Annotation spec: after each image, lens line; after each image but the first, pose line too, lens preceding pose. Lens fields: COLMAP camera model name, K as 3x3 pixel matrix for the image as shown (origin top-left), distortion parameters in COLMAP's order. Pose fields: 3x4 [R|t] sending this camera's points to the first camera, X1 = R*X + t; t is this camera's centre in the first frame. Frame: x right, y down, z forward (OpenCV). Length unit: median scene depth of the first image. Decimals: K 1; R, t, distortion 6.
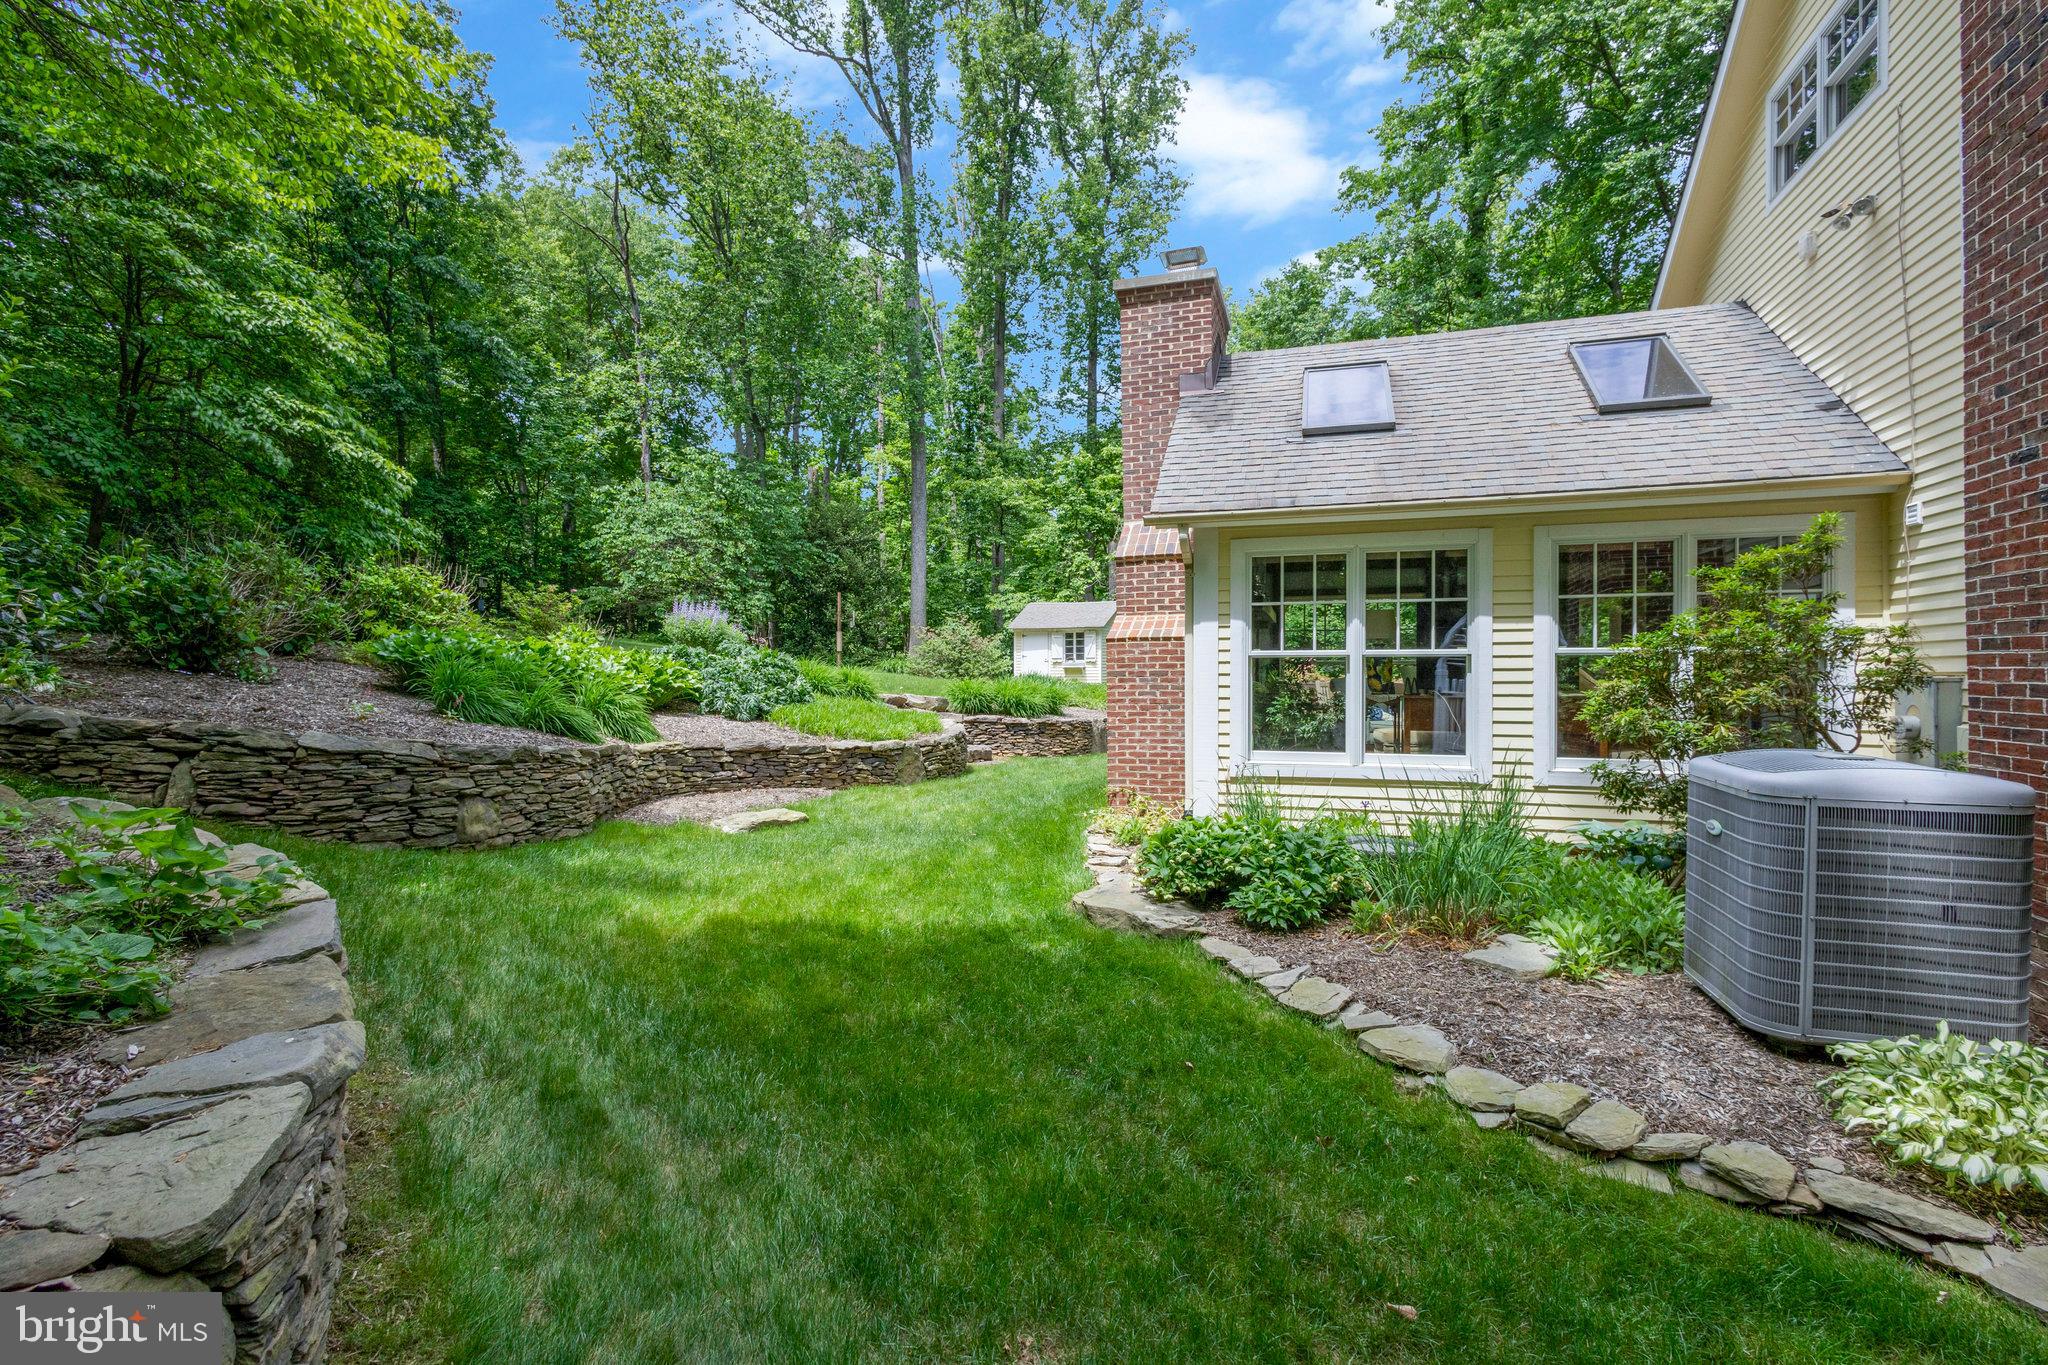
lens RADIAL K [[935.8, 0, 1017.2], [0, 935.8, 679.6], [0, 0, 1]] dist [-0.004391, 0.000140]
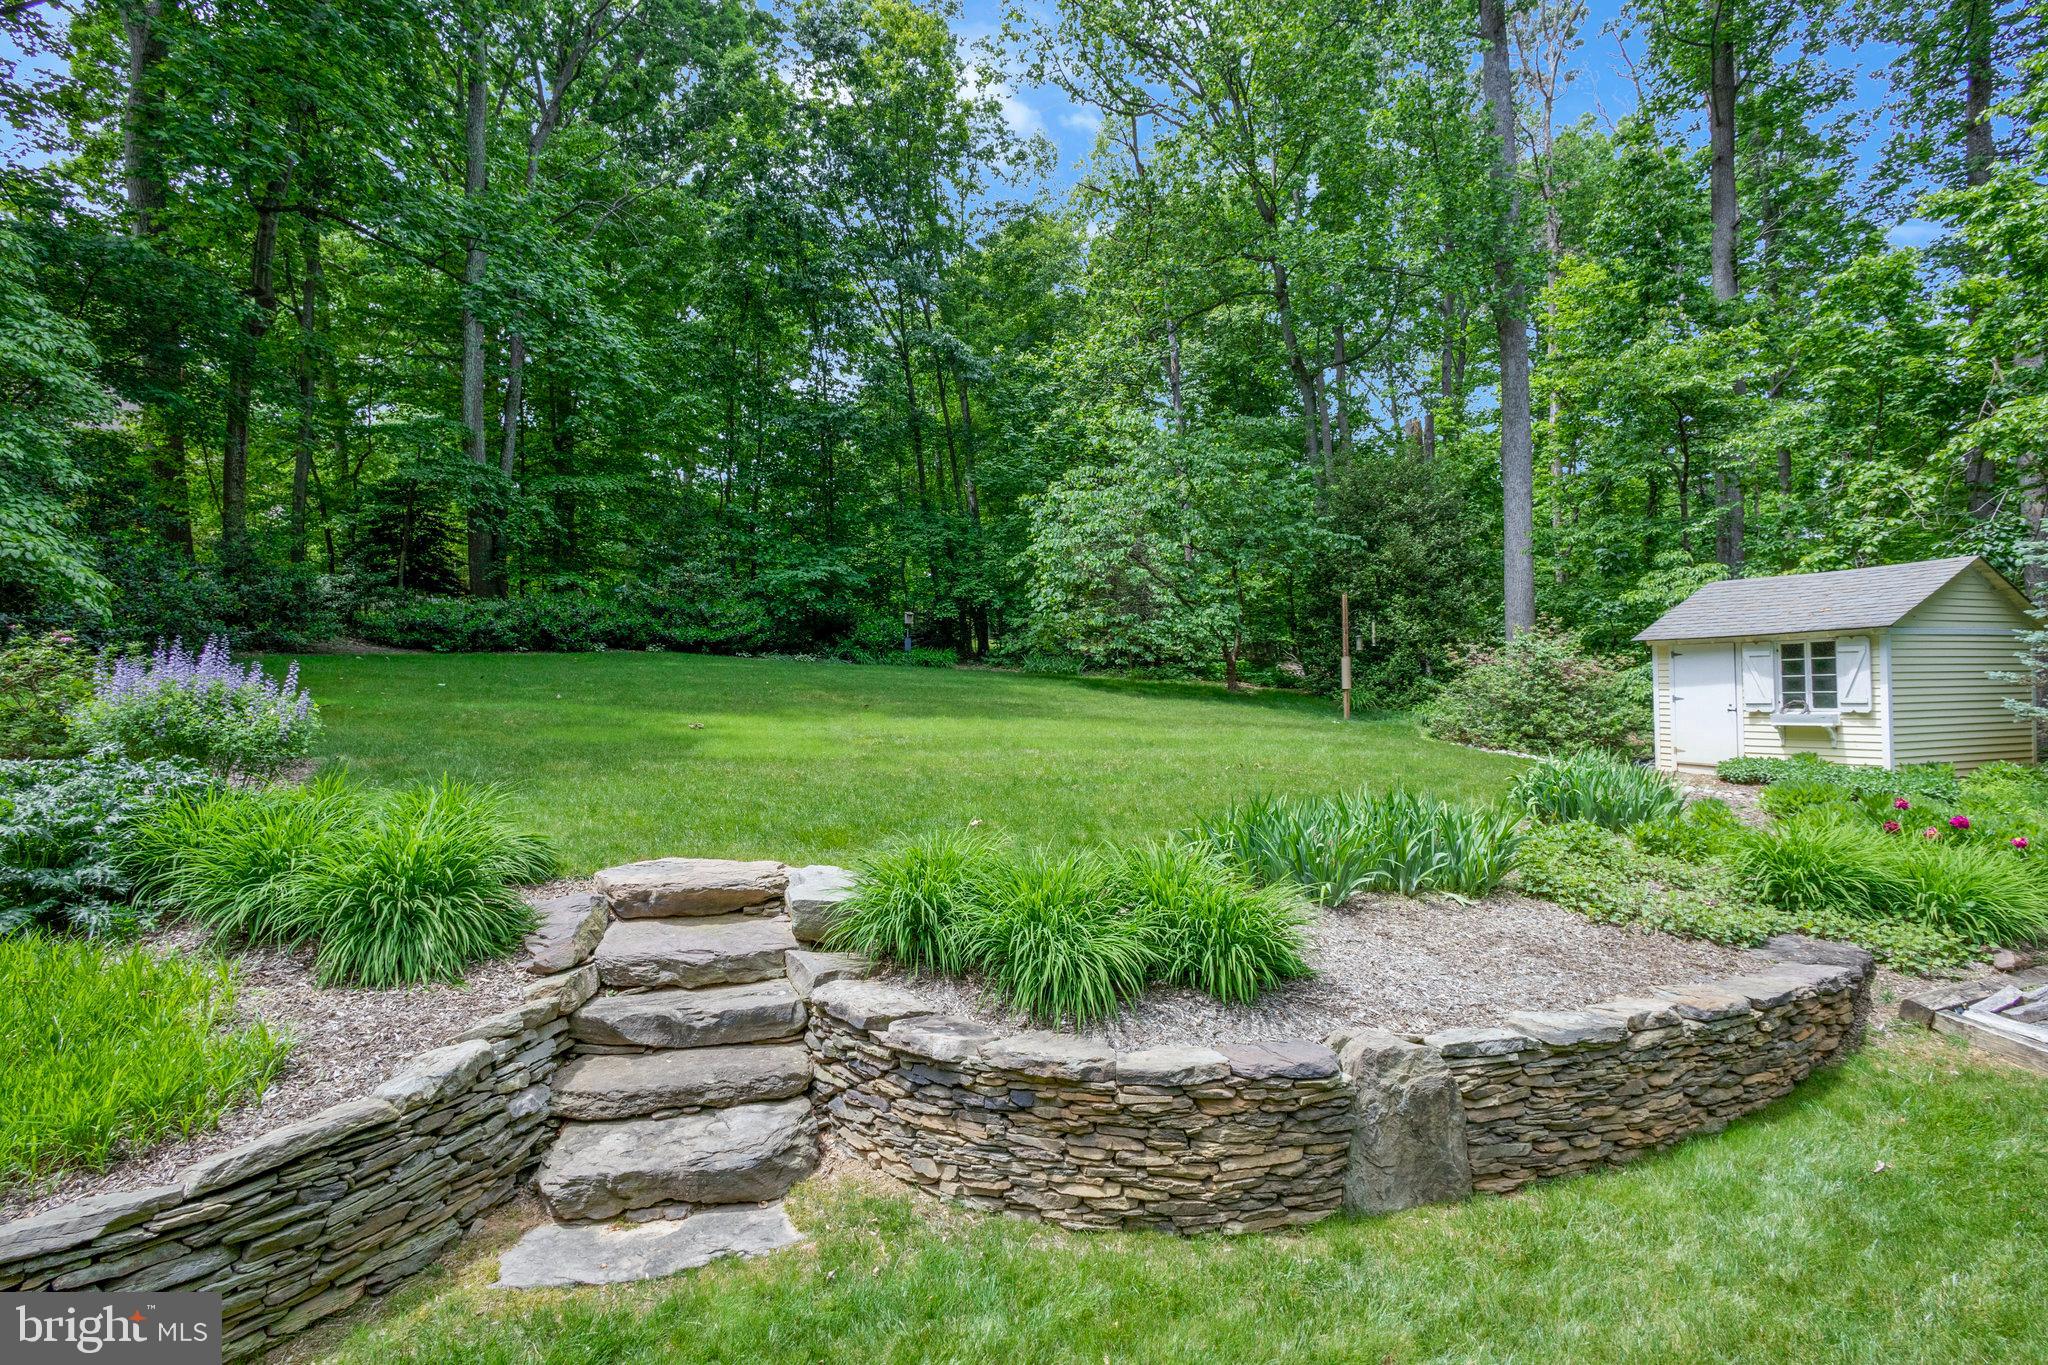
lens RADIAL K [[935.8, 0, 1026.3], [0, 935.8, 676.2], [0, 0, 1]] dist [-0.004391, 0.000140]
pose [[0.706423, -0.022895, -0.707420, 0.108625], [0.005791, 0.999630, -0.026570, -0.025897], [0.707767, 0.014673, 0.706294, 0.453788]]
